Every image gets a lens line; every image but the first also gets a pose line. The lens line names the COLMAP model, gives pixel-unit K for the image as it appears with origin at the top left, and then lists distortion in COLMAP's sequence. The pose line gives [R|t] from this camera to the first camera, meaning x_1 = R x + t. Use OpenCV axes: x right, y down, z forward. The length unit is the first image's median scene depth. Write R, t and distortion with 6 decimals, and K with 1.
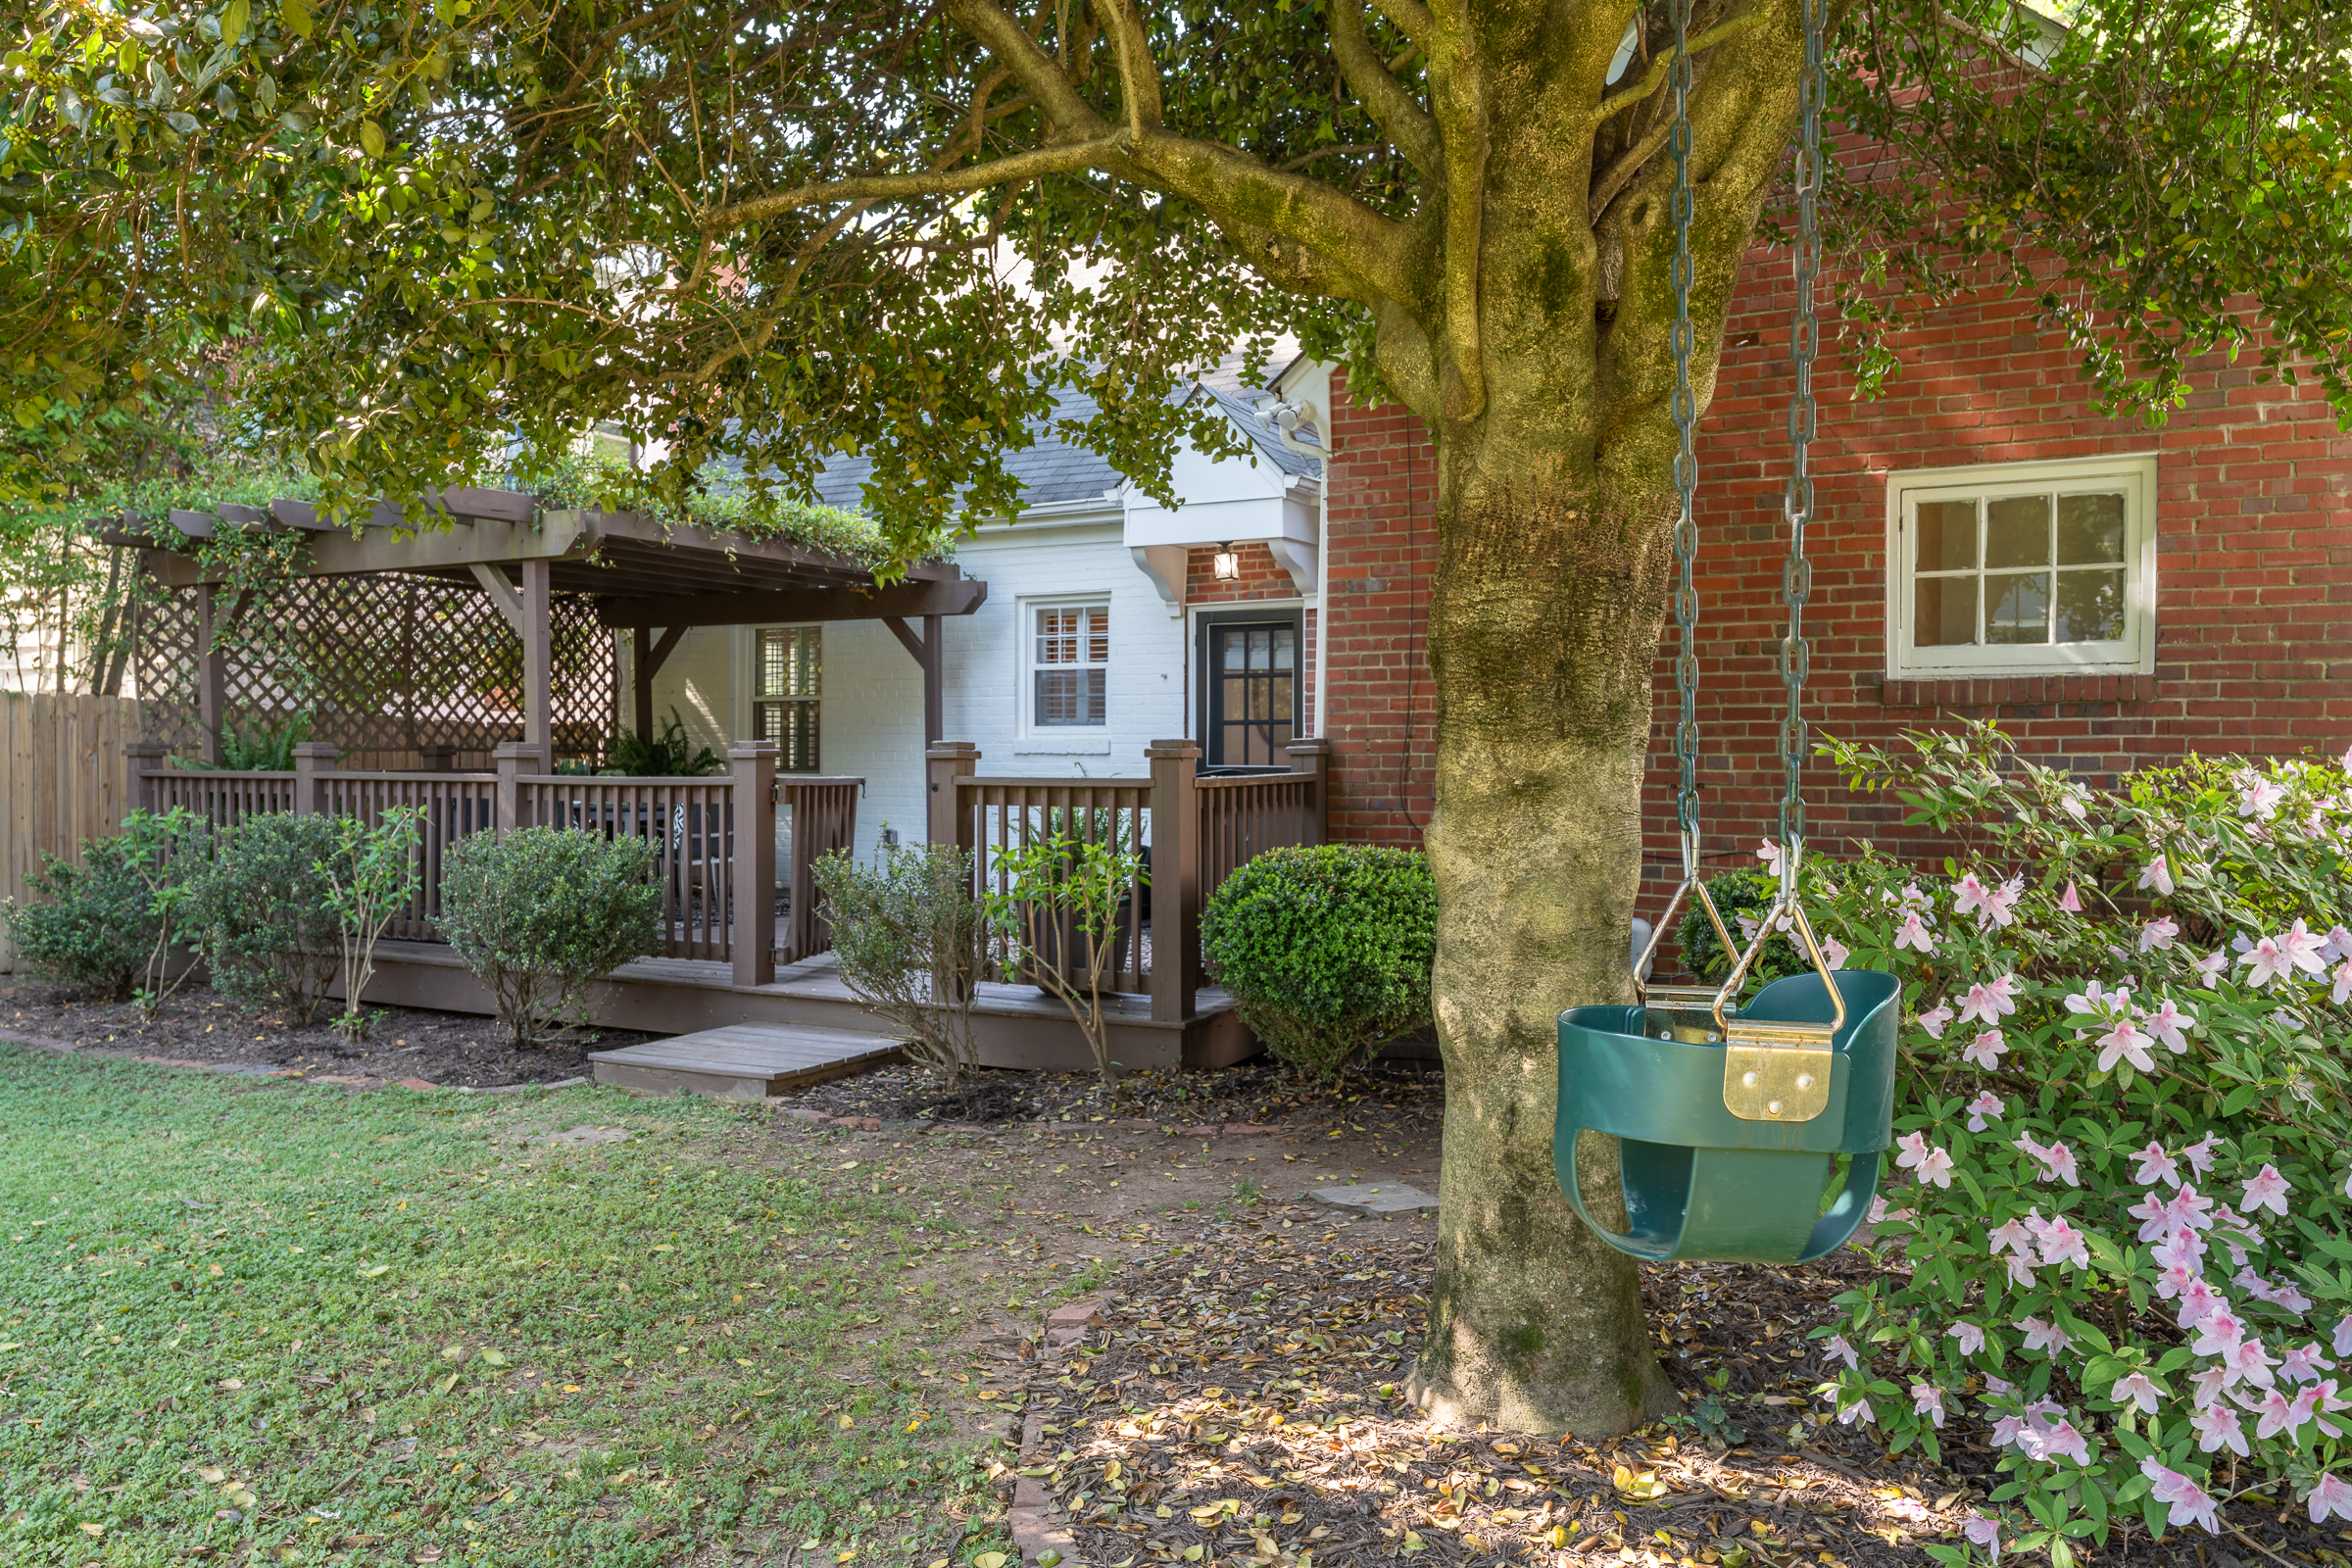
lens RADIAL K [[1671.3, 0, 1174.5], [0, 1671.3, 780.3], [0, 0, 1]] dist [-0.005197, -0.000954]
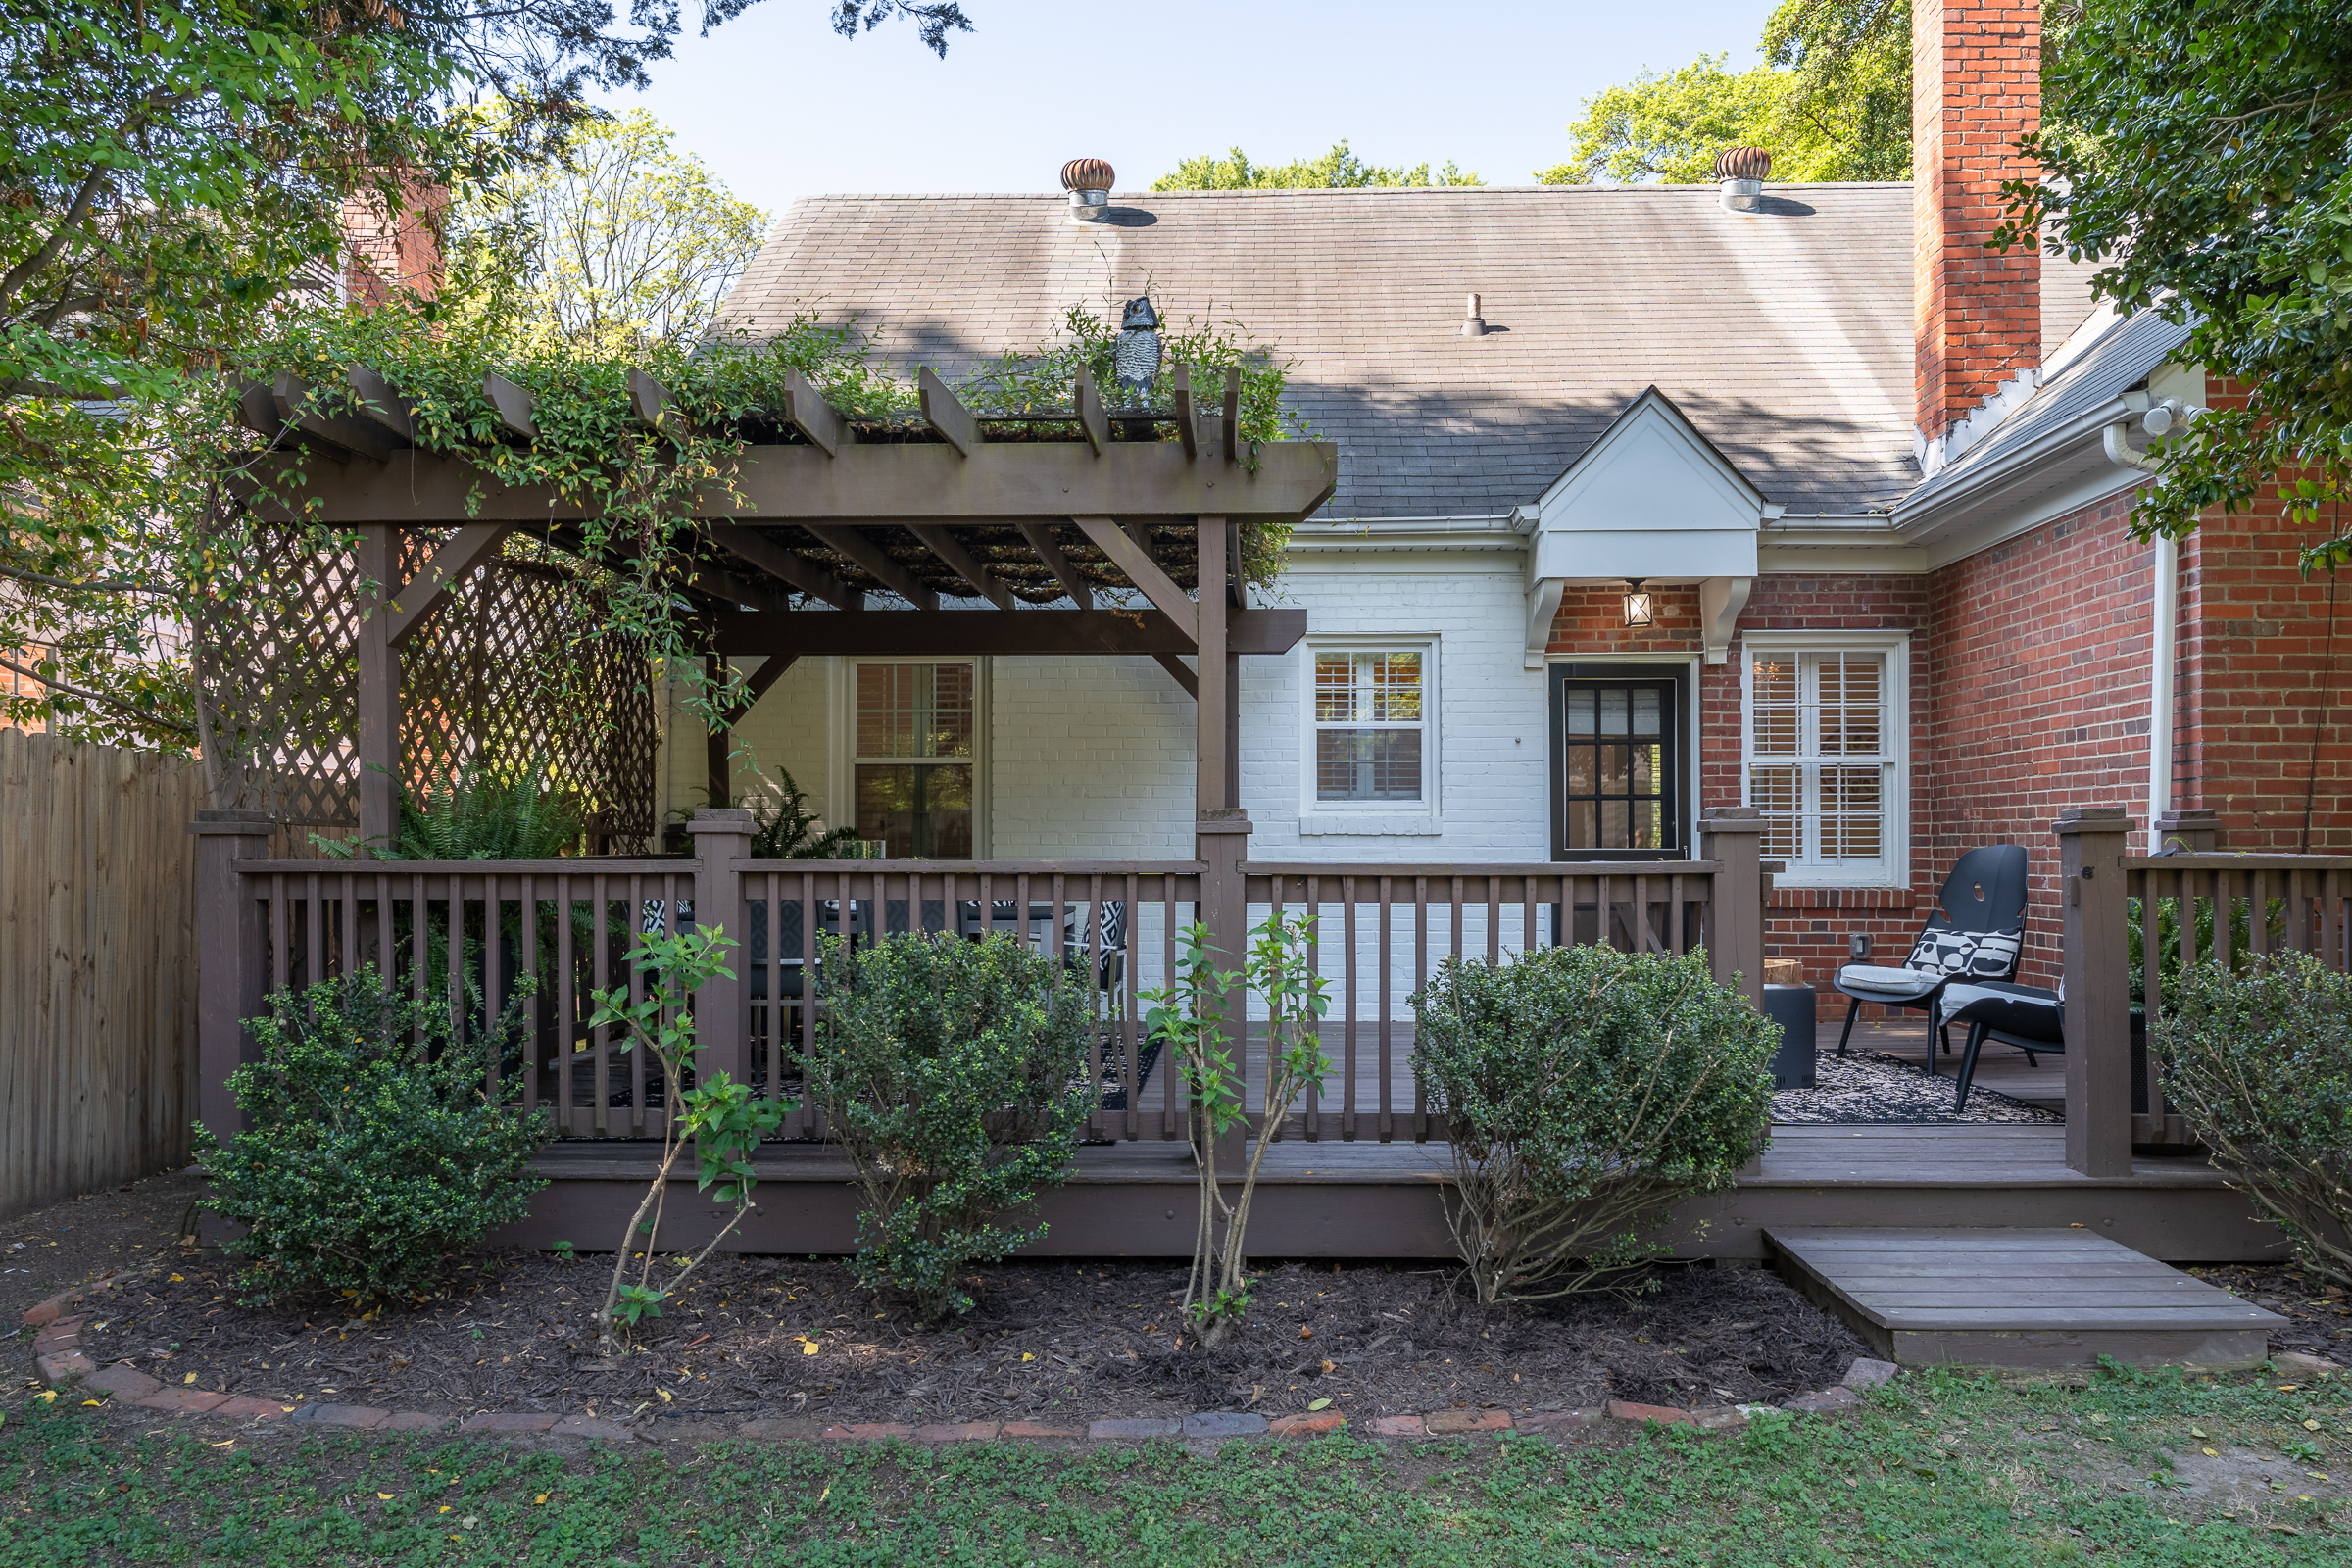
lens RADIAL K [[1635.5, 0, 1176.4], [0, 1635.5, 794.4], [0, 0, 1]] dist [0.001018, -0.000067]
pose [[0.900463, 0.011651, 0.434776, -0.489738], [0.008632, 0.998965, -0.044649, -0.000935], [-0.434846, 0.043958, 0.899431, 0.340531]]
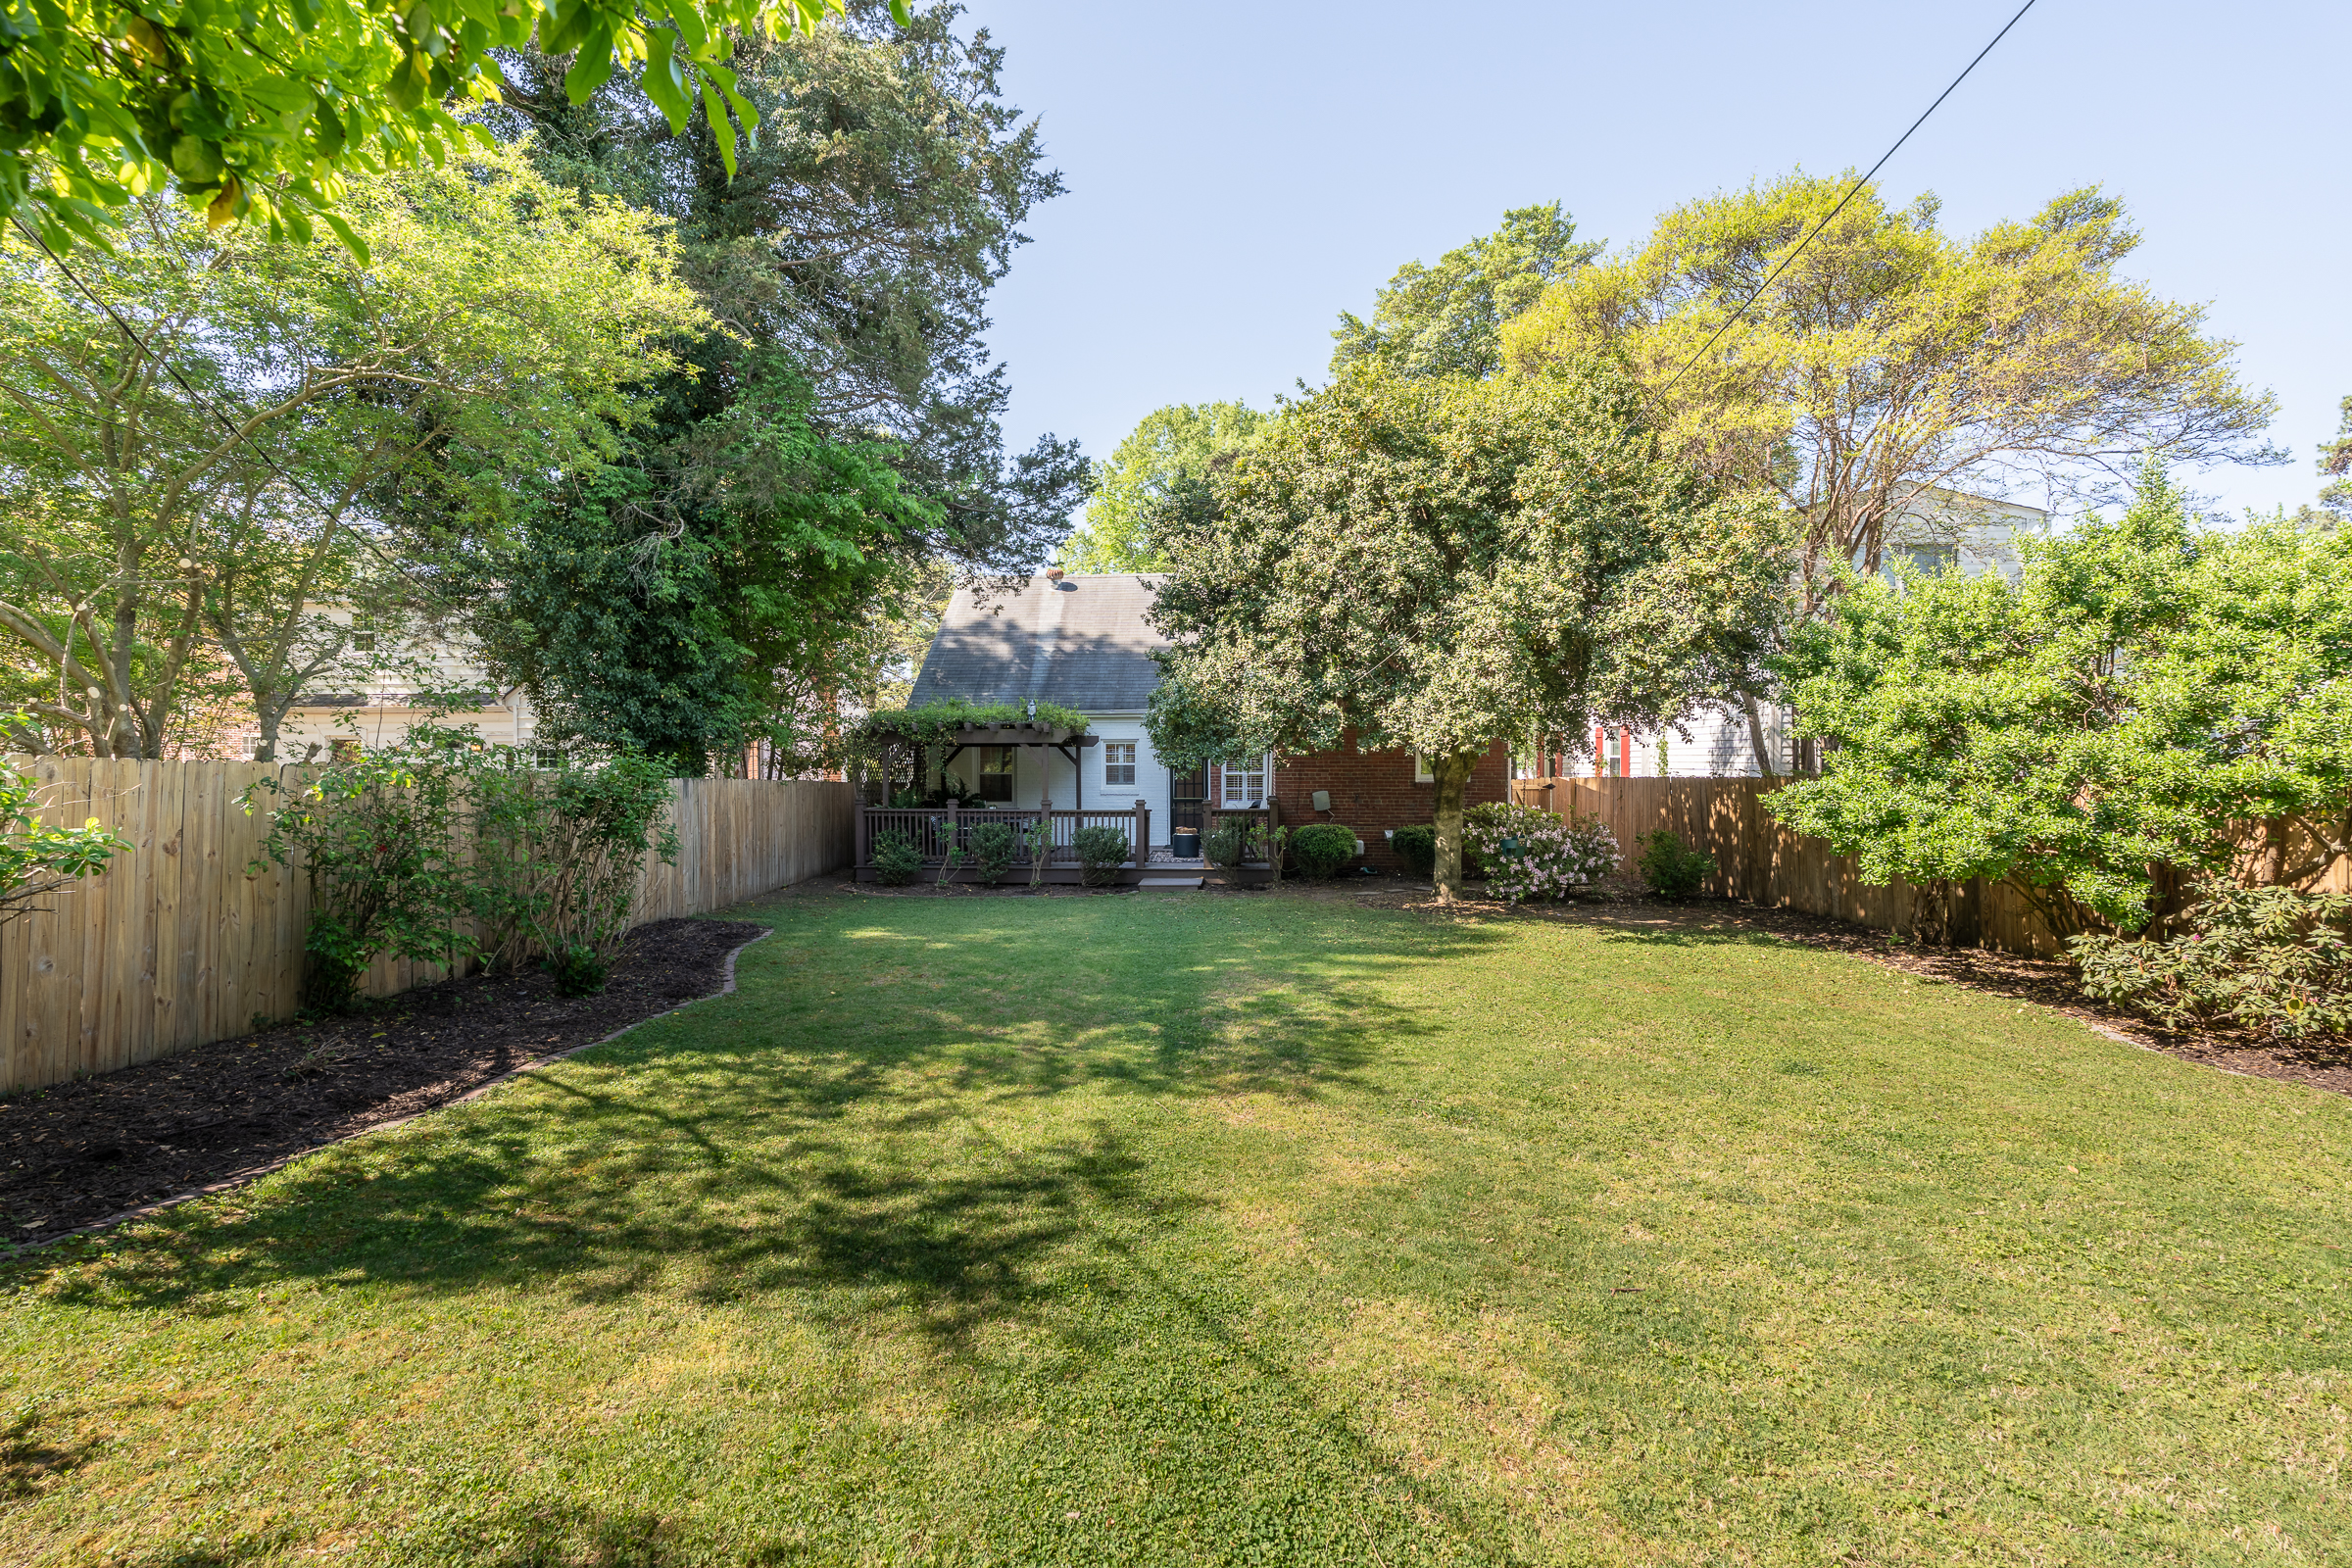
lens RADIAL K [[1072.4, 0, 1182.1], [0, 1072.4, 776.1], [0, 0, 1]] dist [0.000169, 0.000000]
pose [[0.909014, -0.012696, 0.416572, -0.749057], [0.011613, 0.999919, 0.005134, -0.055994], [-0.416604, 0.000170, 0.909088, -0.746663]]
